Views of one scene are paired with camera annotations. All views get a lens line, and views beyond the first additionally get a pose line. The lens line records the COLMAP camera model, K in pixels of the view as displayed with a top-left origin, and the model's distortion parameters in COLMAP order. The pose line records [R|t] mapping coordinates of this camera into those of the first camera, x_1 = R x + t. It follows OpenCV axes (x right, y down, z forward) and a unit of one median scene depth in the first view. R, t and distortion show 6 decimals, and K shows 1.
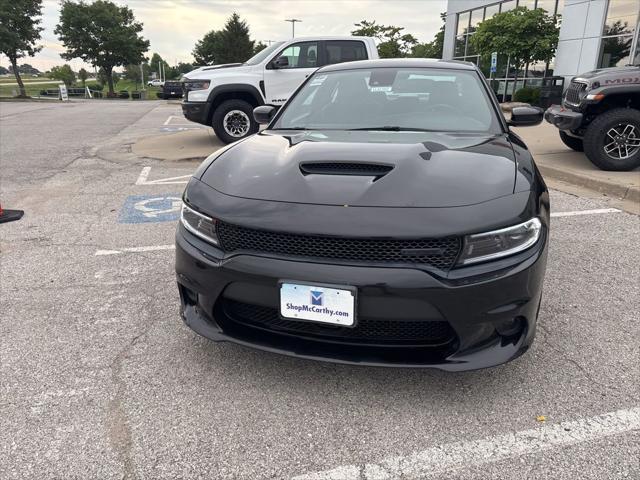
lens RADIAL K [[484.0, 0, 317.3], [0, 484.0, 236.6], [0, 0, 1]] dist [0.051078, -0.060936]
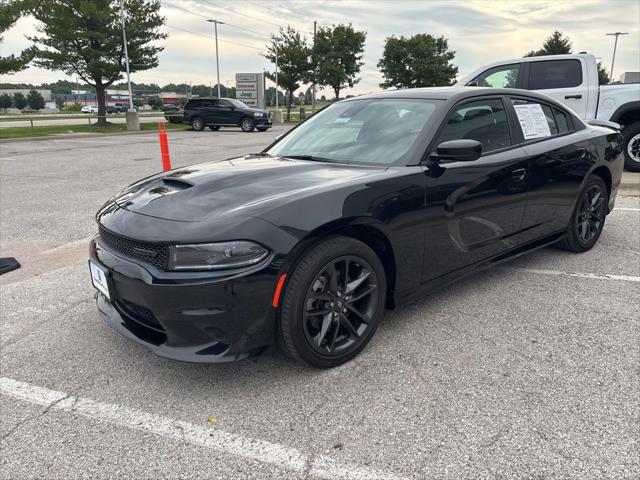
lens RADIAL K [[484.0, 0, 317.2], [0, 484.0, 239.0], [0, 0, 1]] dist [0.051078, -0.060936]
pose [[0.811724, 0.137515, -0.567621, 0.368169], [-0.159785, 0.987094, 0.010639, -0.025100], [0.561758, 0.082062, 0.823221, 0.058877]]
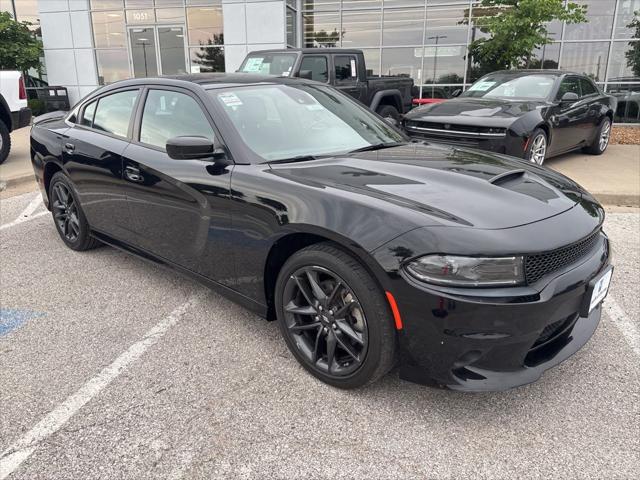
lens RADIAL K [[484.0, 0, 320.2], [0, 484.0, 244.3], [0, 0, 1]] dist [0.051078, -0.060936]
pose [[0.466177, -0.271969, 0.841850, -0.375265], [0.272169, 0.949514, 0.156037, -0.098267], [-0.841786, 0.156384, 0.516663, 0.273934]]
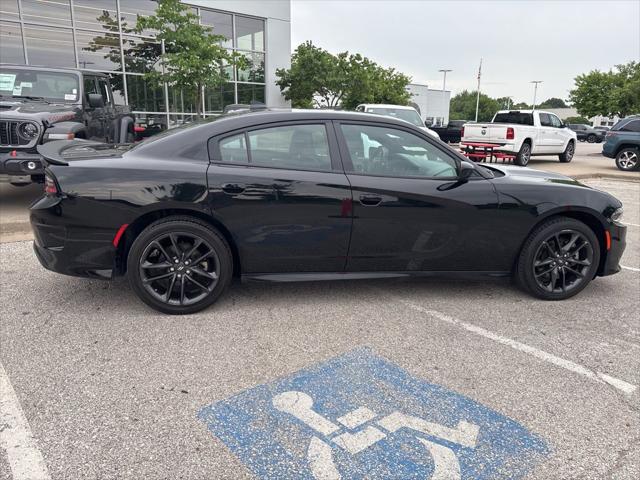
lens RADIAL K [[484.0, 0, 317.6], [0, 484.0, 242.9], [0, 0, 1]] dist [0.051078, -0.060936]
pose [[-0.431995, -0.233454, 0.871137, -0.484453], [0.246183, 0.898710, 0.362925, -0.305861], [-0.867626, 0.371240, -0.330765, 0.915209]]
